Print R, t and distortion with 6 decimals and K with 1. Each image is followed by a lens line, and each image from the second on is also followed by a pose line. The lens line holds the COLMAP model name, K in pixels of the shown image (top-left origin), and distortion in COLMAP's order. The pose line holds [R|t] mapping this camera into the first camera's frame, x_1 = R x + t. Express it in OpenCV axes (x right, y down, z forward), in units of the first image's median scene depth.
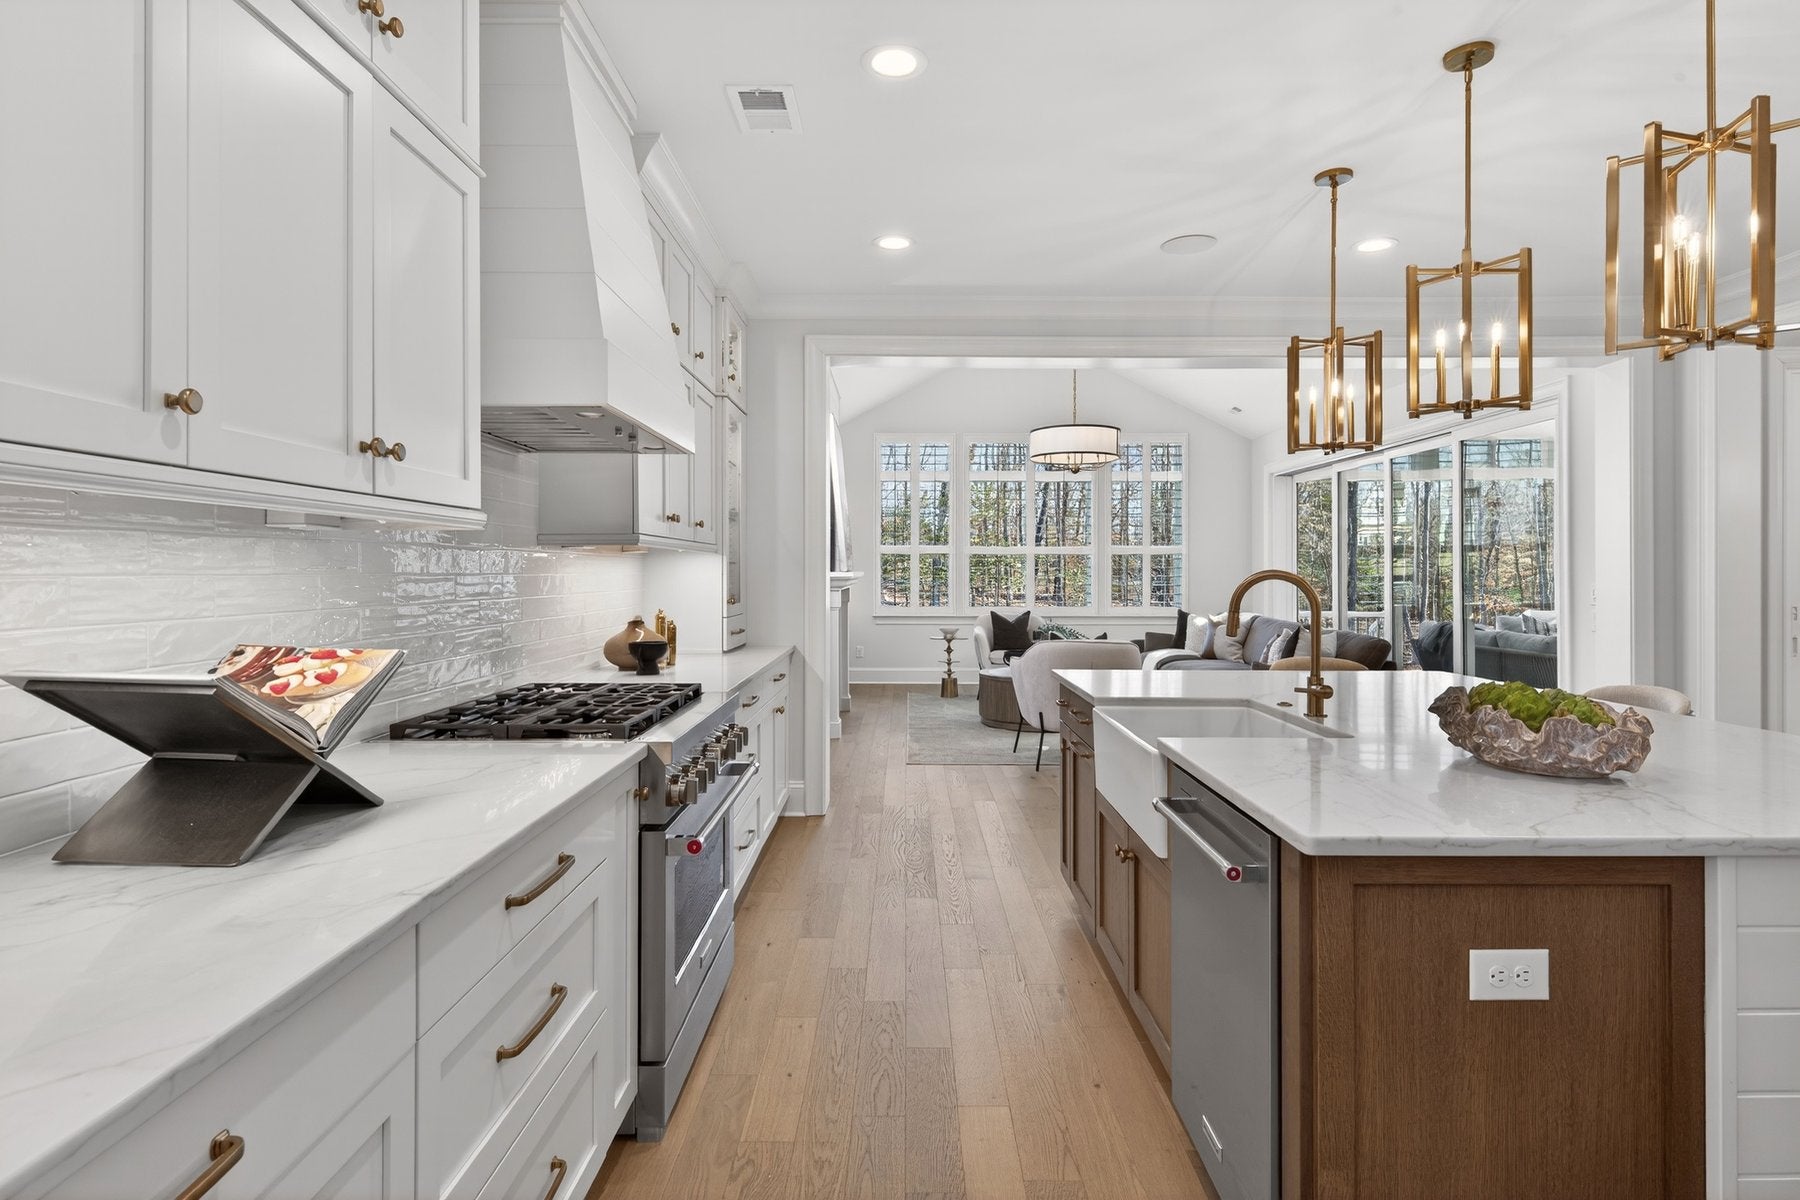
lens RADIAL K [[967.5, 0, 905.3], [0, 967.5, 579.9], [0, 0, 1]] dist [0.004599, 0.000468]
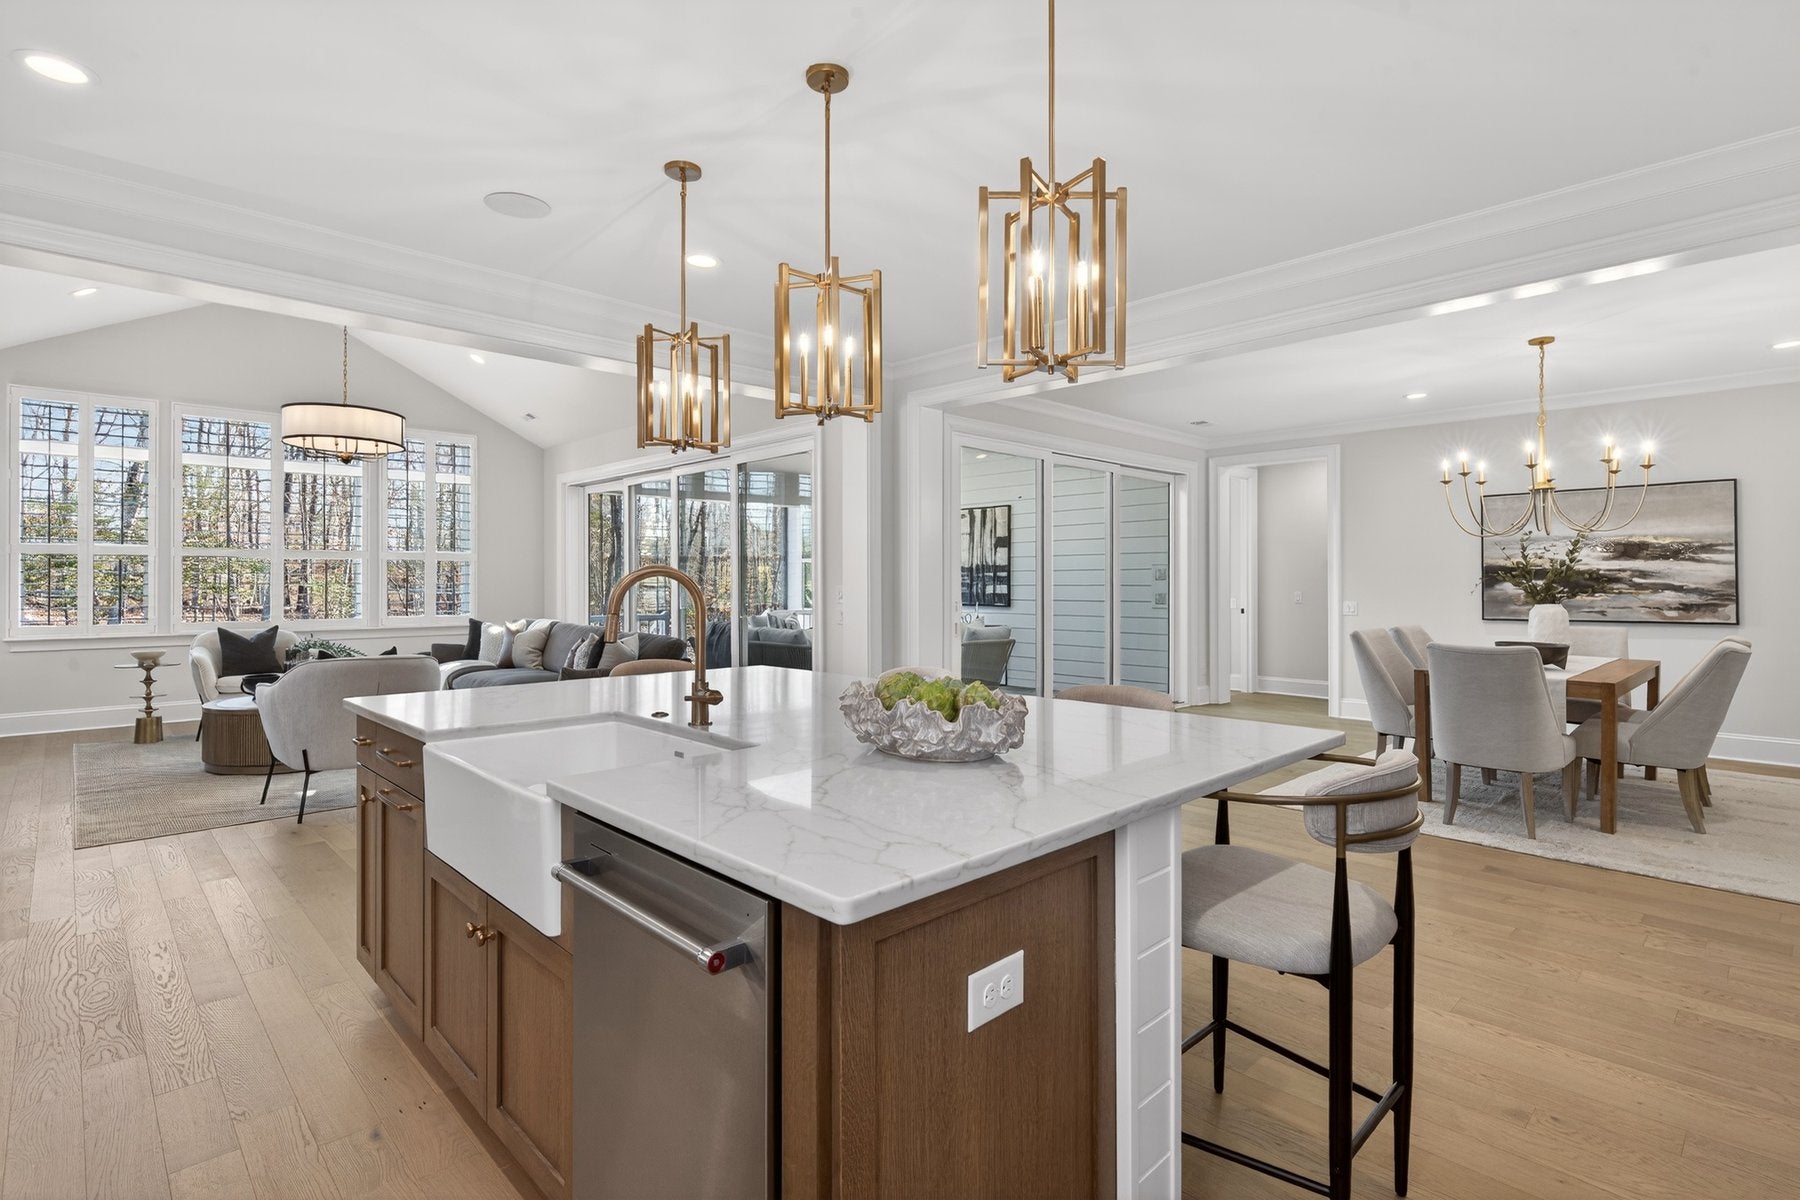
lens RADIAL K [[871.7, 0, 907.1], [0, 871.7, 578.7], [0, 0, 1]] dist [0.003324, -0.000939]
pose [[0.718277, 0.000461, 0.695757, -0.008130], [0.008547, 0.999918, -0.009486, 0.006660], [-0.695705, 0.012760, 0.718214, 0.160347]]
